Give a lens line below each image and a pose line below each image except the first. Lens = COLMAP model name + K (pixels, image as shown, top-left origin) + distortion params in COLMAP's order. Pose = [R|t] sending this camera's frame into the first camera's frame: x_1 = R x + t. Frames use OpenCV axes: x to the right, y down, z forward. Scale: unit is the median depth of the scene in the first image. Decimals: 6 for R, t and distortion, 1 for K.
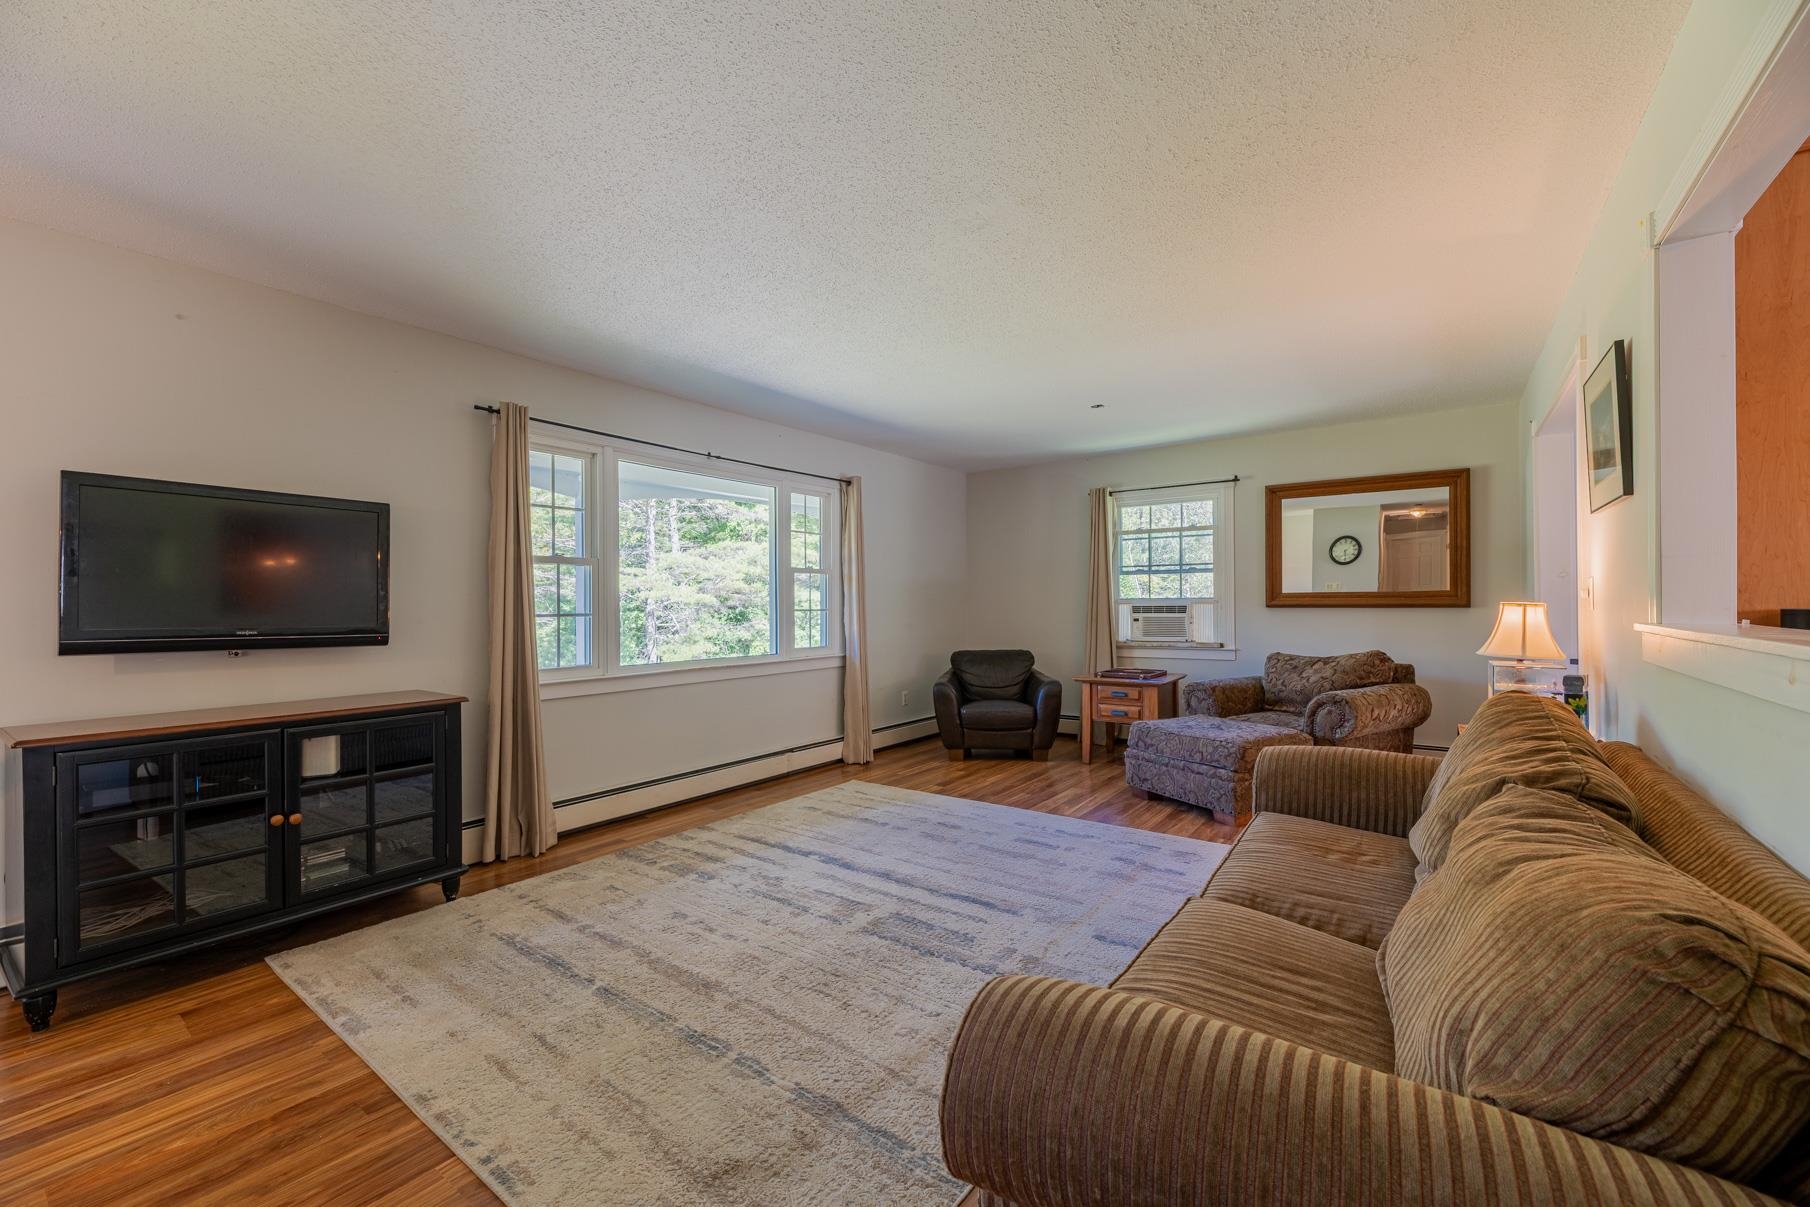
lens RADIAL K [[735.5, 0, 894.6], [0, 735.5, 603.8], [0, 0, 1]] dist [-0.001852, -0.000121]
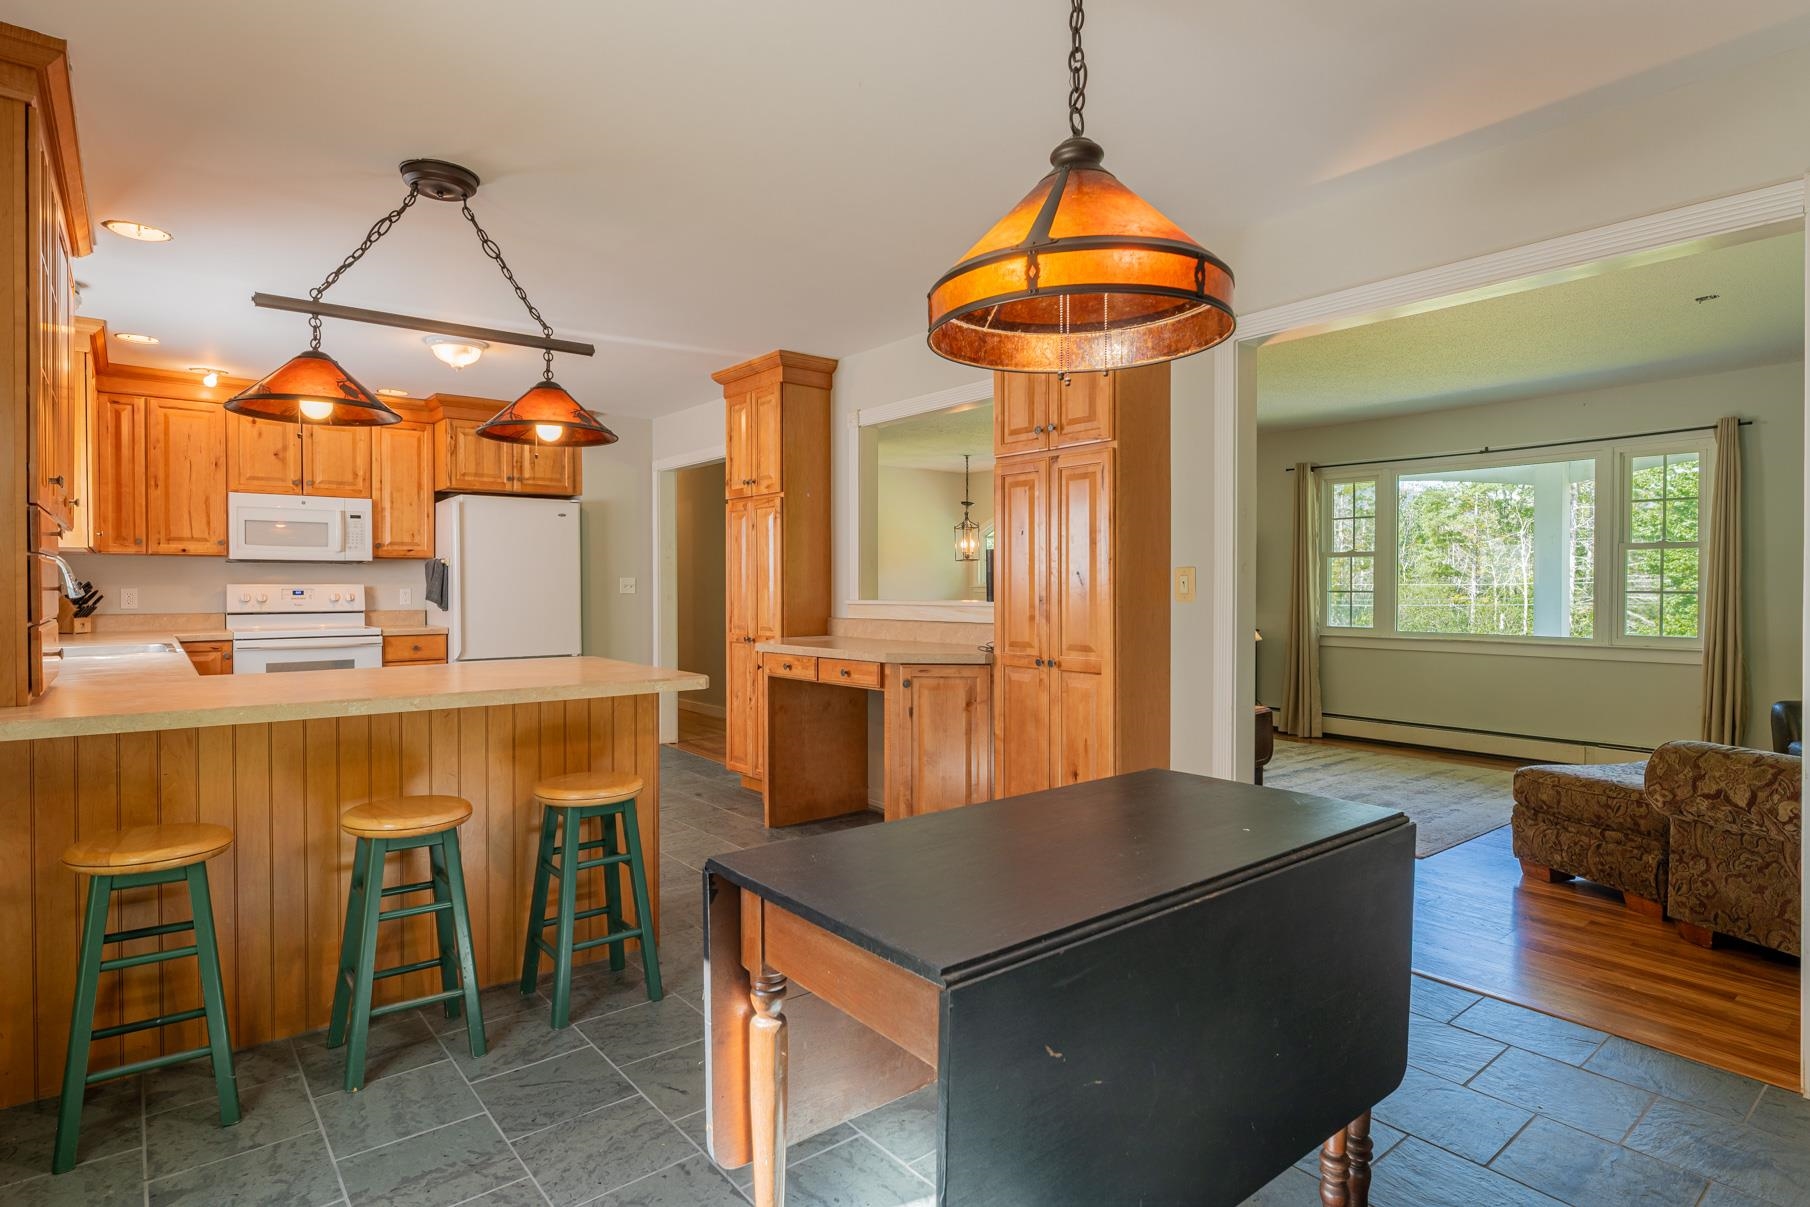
lens RADIAL K [[945.1, 0, 917.7], [0, 945.1, 606.7], [0, 0, 1]] dist [0.001505, 0.000547]
pose [[-0.231415, 0.031023, -0.972360, 1.631506], [0.004071, 0.999514, 0.030921, -0.017373], [0.972847, 0.003197, -0.231429, 0.601127]]
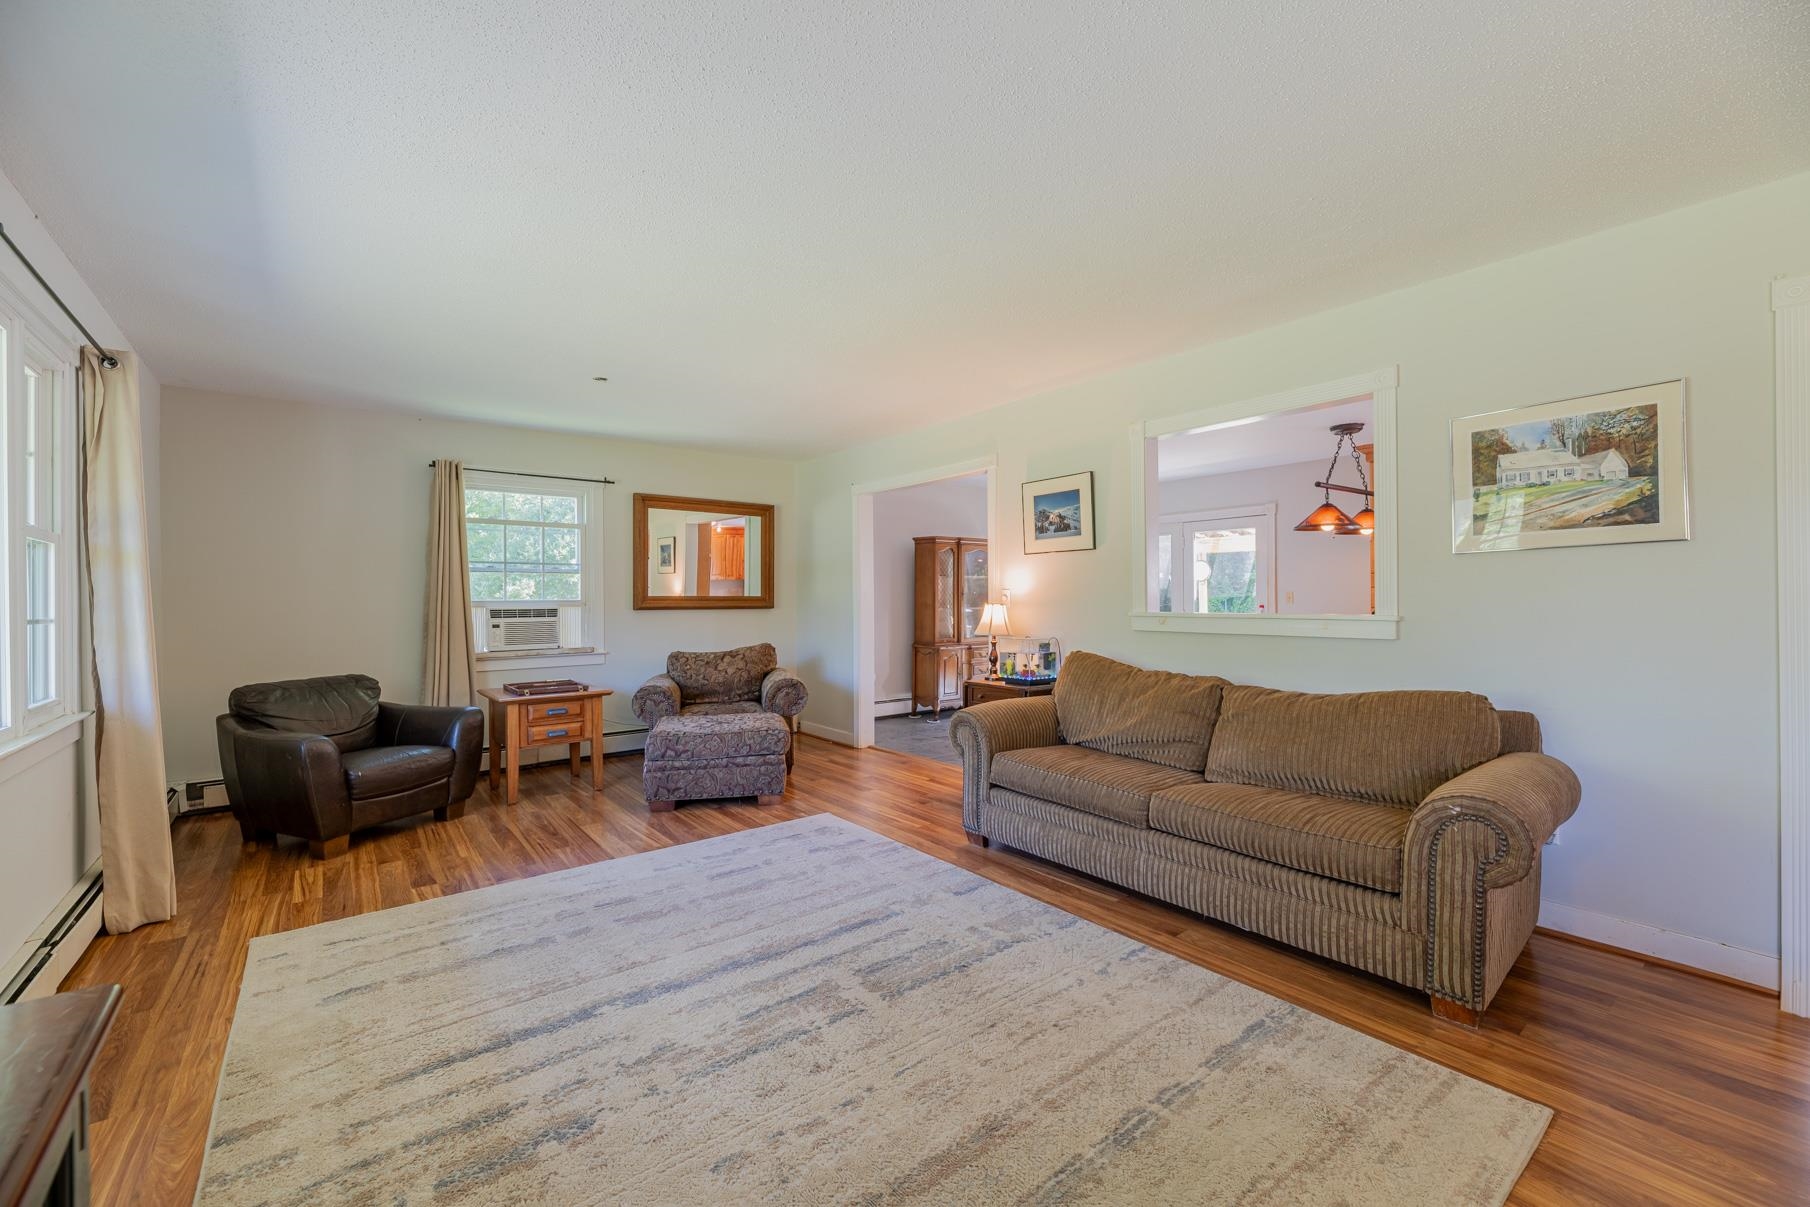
lens RADIAL K [[735.5, 0, 903.6], [0, 735.5, 607.8], [0, 0, 1]] dist [-0.001852, -0.000121]
pose [[0.259599, -0.004067, 0.965708, -0.581037], [0.004867, 0.999984, 0.002903, 0.001164], [-0.965704, 0.003946, 0.259615, 0.530958]]
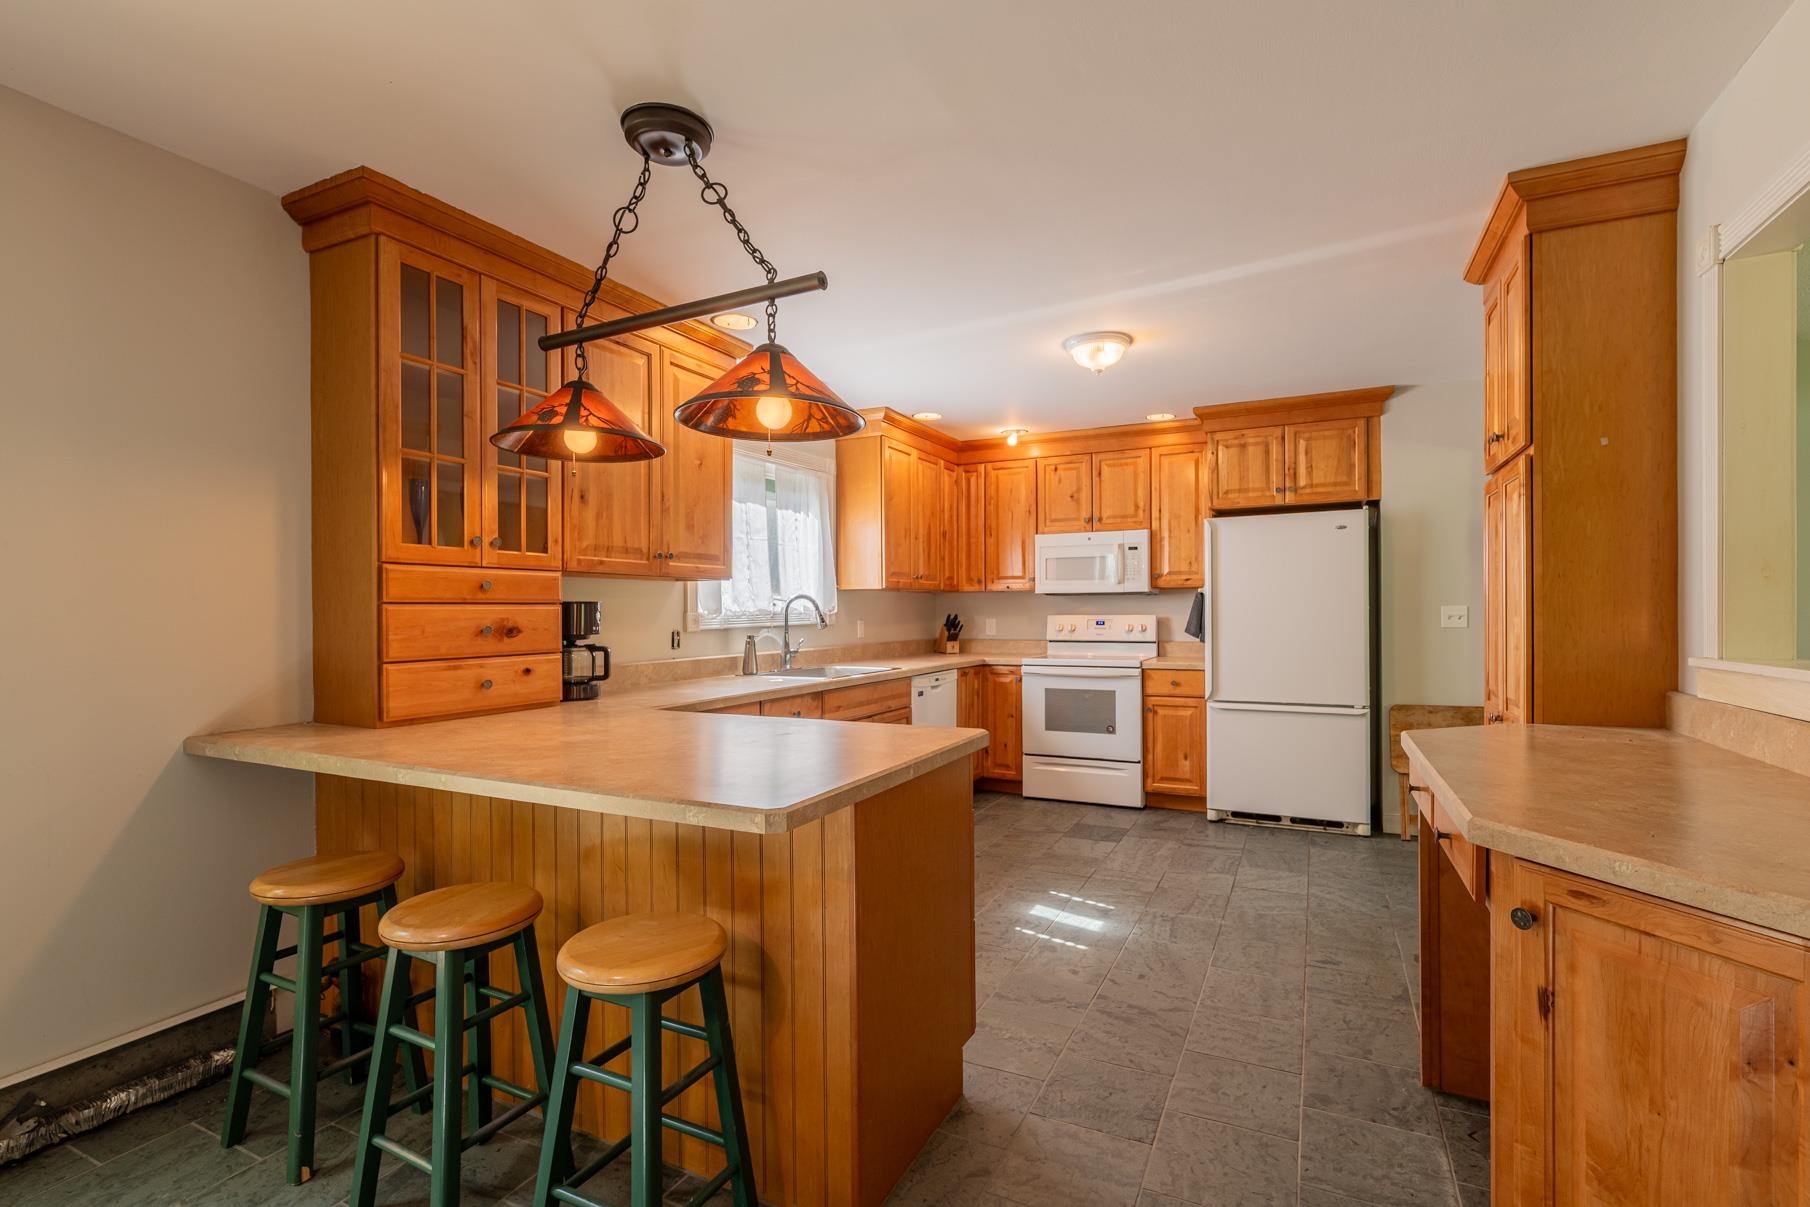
lens RADIAL K [[826.6, 0, 916.1], [0, 826.6, 609.4], [0, 0, 1]] dist [0.000478, 0.000083]
pose [[-0.981907, 0.013287, -0.188898, 0.930365], [0.013954, 0.999900, -0.002200, -0.021883], [0.188850, -0.004796, -0.981994, 0.617978]]
